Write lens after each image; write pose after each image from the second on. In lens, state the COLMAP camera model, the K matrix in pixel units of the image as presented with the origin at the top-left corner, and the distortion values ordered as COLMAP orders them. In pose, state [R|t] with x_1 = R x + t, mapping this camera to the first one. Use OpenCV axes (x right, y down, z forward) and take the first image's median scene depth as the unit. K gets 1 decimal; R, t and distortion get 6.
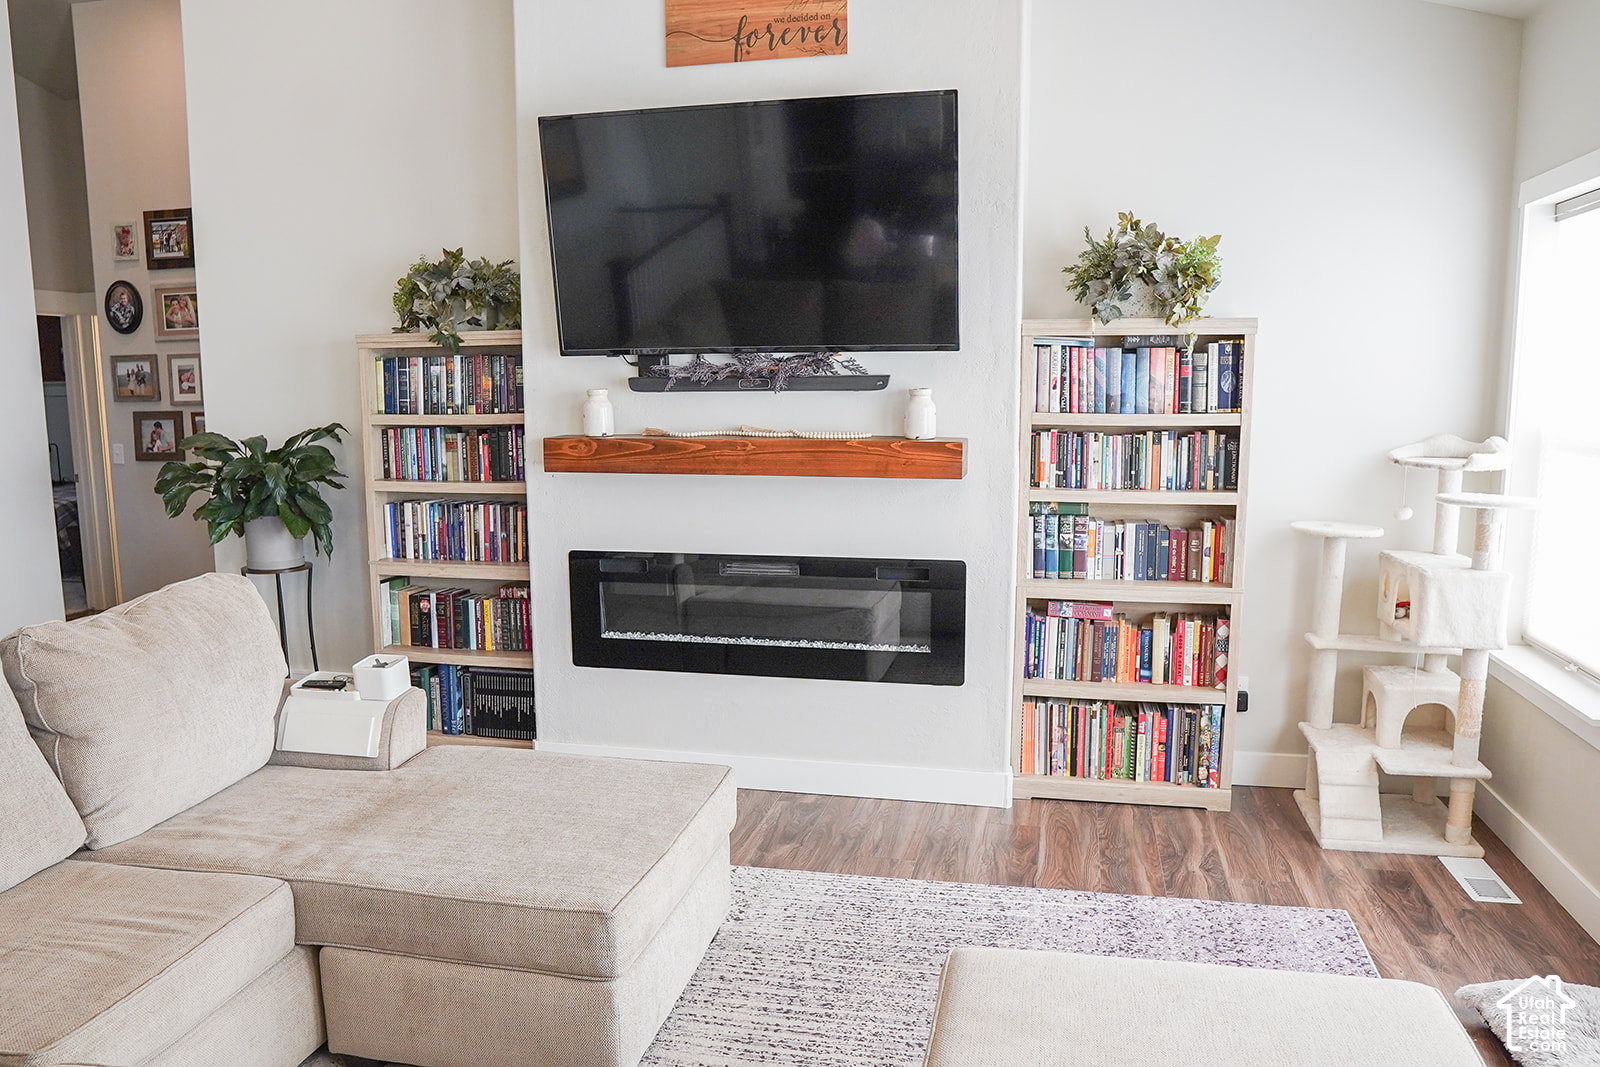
lens RADIAL K [[1127.3, 0, 788.8], [0, 1127.3, 553.4], [0, 0, 1]] dist [-0.110542, 0.070465]
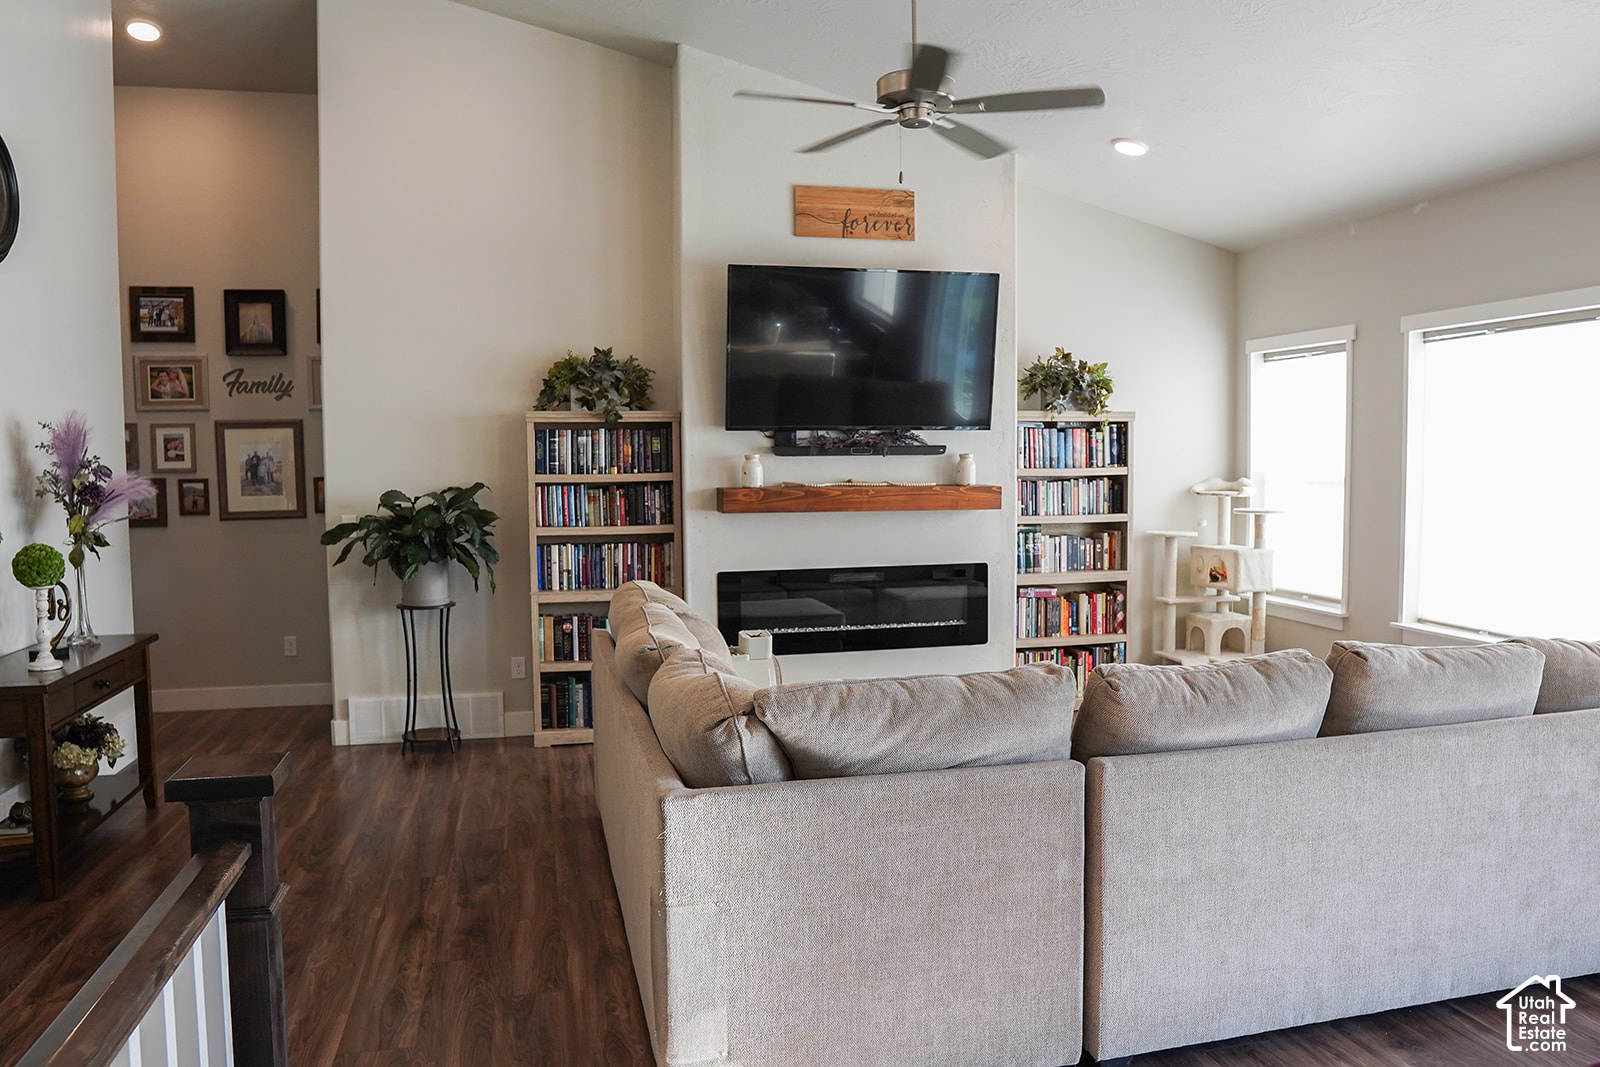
lens RADIAL K [[1134.4, 0, 801.9], [0, 1134.4, 521.1], [0, 0, 1]] dist [-0.112625, 0.077283]
pose [[0.895502, -0.025961, 0.444299, -0.755224], [0.069788, 0.994139, -0.082570, 0.059862], [-0.439551, 0.104949, 0.892065, -0.292767]]
